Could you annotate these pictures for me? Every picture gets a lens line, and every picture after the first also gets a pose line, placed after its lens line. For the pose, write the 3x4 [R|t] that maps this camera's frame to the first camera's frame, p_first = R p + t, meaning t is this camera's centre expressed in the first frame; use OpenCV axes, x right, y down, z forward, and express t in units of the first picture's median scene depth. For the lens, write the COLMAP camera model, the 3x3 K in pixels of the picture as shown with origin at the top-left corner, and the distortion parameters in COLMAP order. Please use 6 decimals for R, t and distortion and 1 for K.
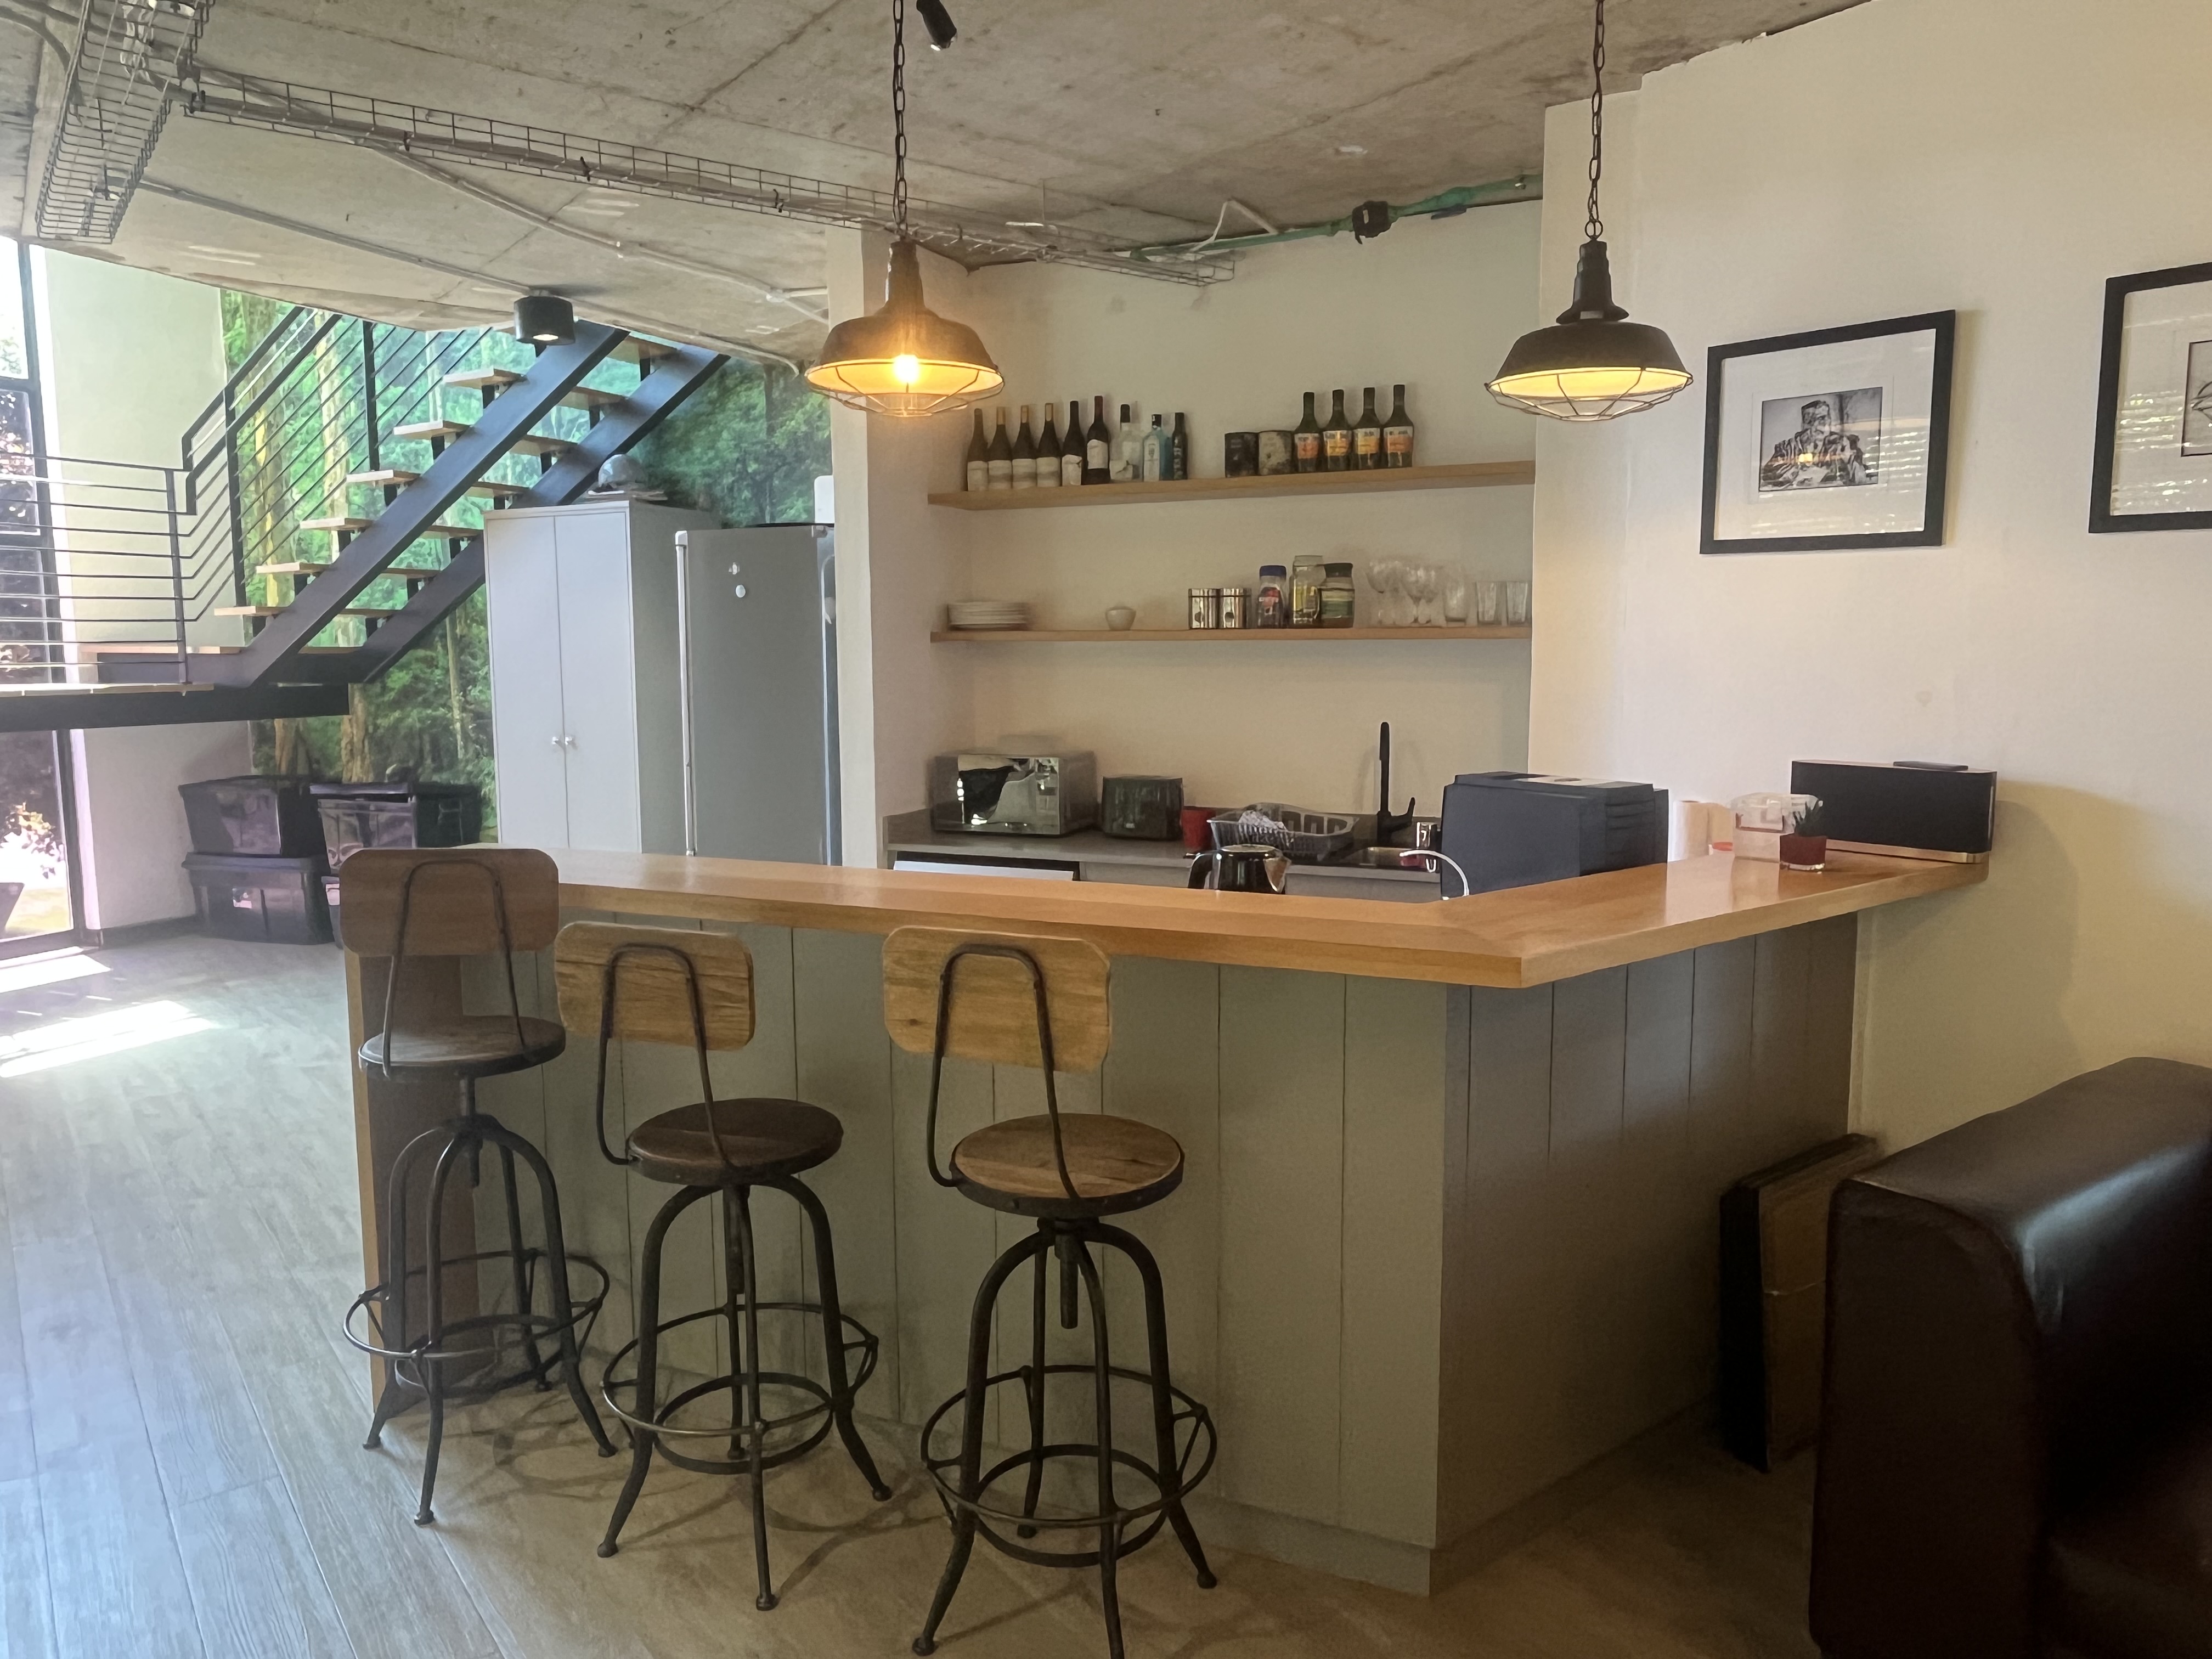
lens RADIAL K [[1488.6, 0, 1105.0], [0, 1488.6, 806.5], [0, 0, 1]] dist [0.000619, -0.004326]
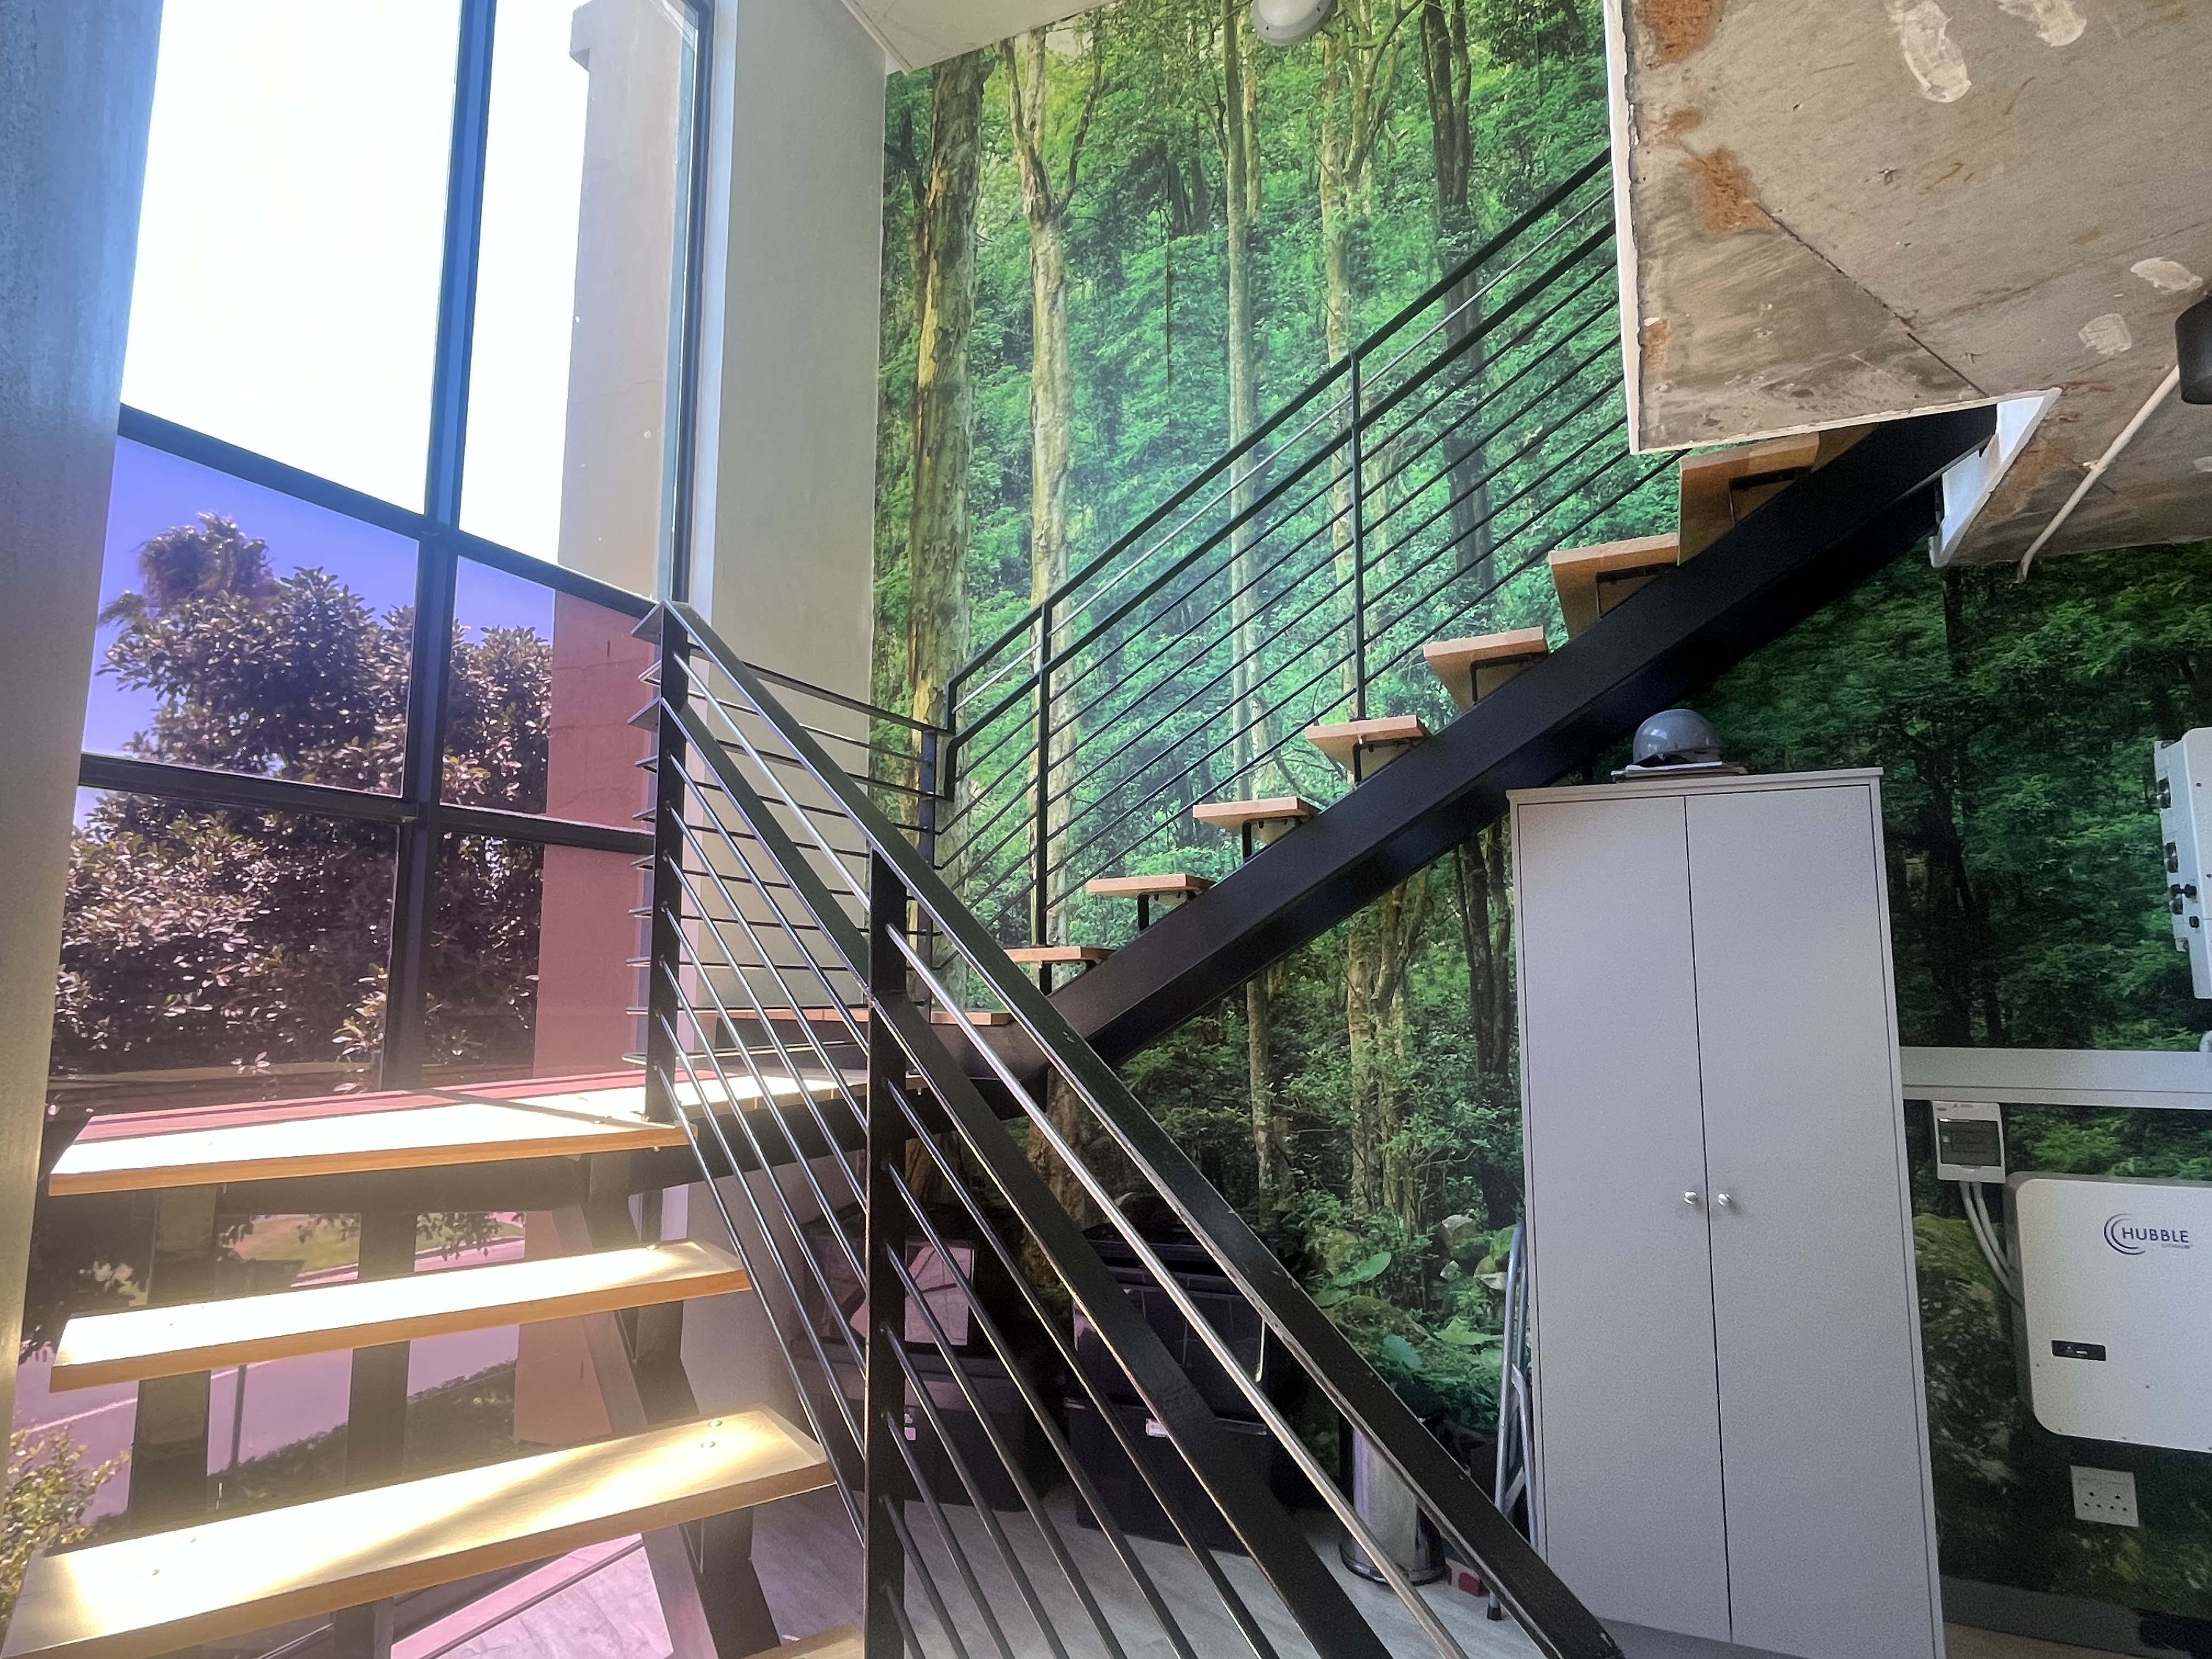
lens RADIAL K [[1238.7, 0, 1110.9], [0, 1238.7, 826.4], [0, 0, 1]] dist [0.011700, -0.009397]
pose [[0.999980, 0.005580, 0.002876, -0.743533], [-0.004772, 0.973332, -0.229352, -0.091103], [-0.004079, 0.229333, 0.973339, 0.670493]]
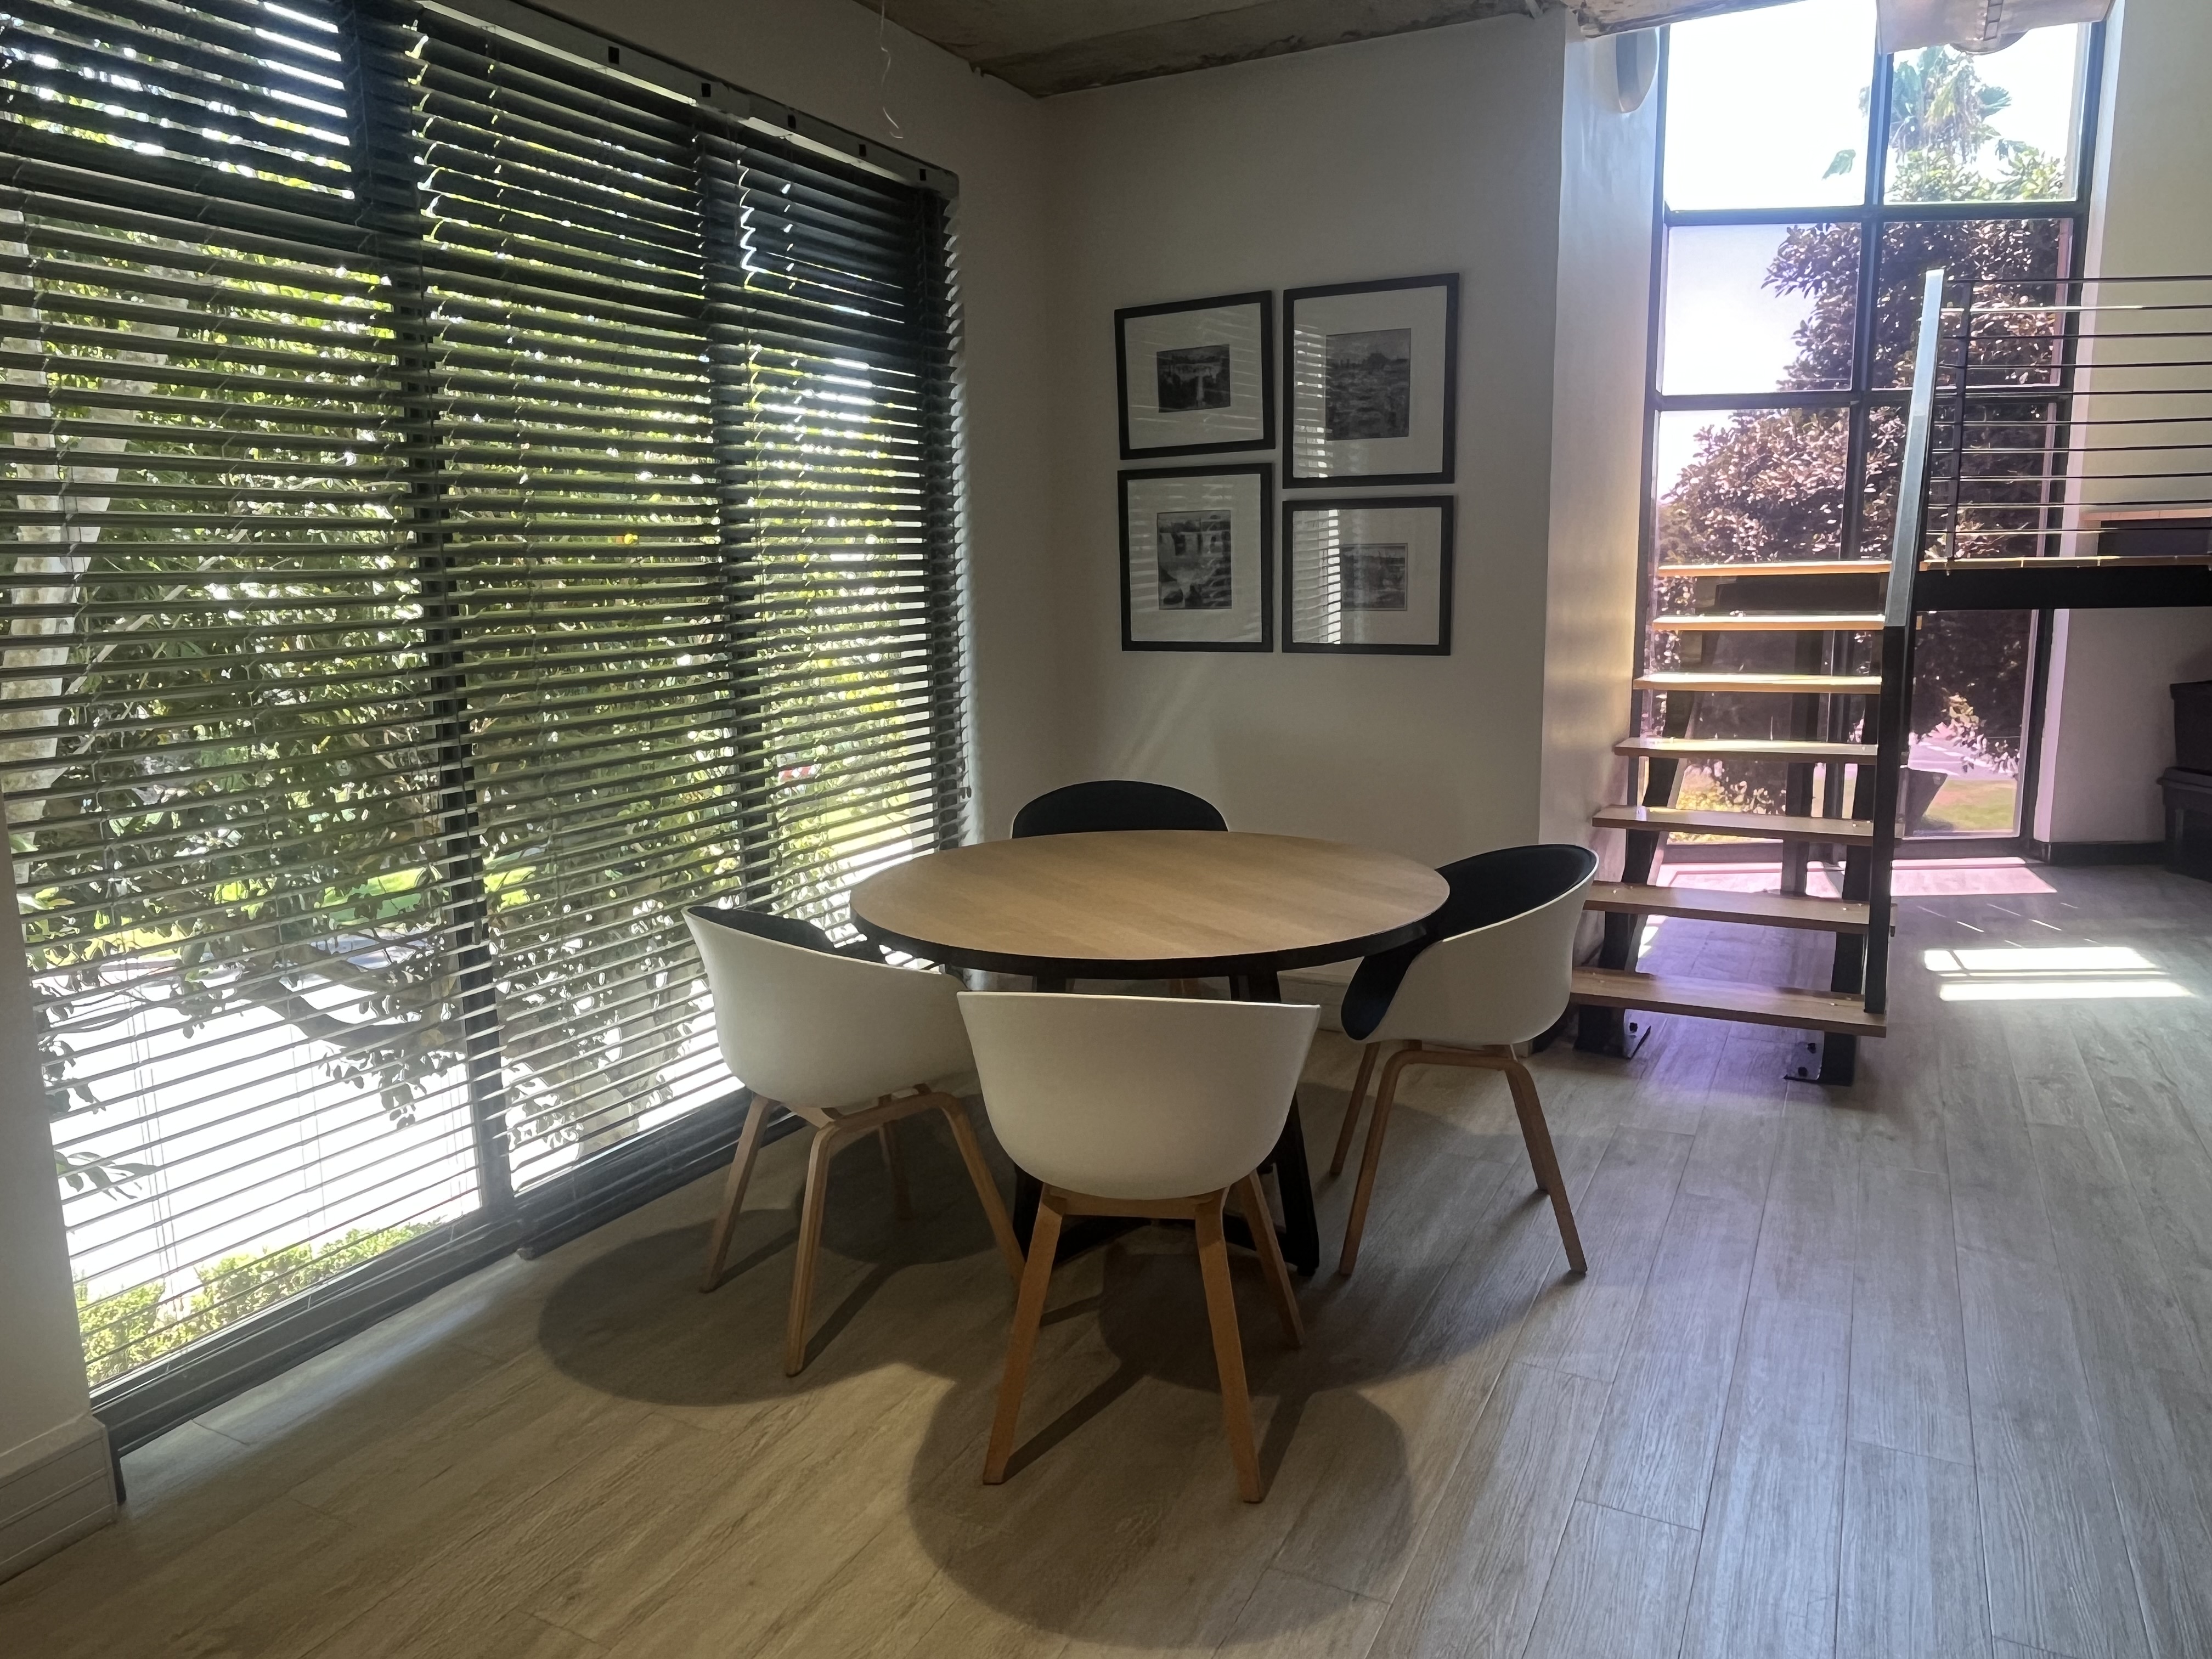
lens RADIAL K [[1488.6, 0, 1110.3], [0, 1488.6, 841.6], [0, 0, 1]] dist [0.000619, -0.004326]
pose [[0.422515, 0.157374, -0.892589, -0.188456], [-0.078038, 0.987470, 0.137162, 0.008404], [0.902990, 0.011703, 0.429502, 0.188535]]
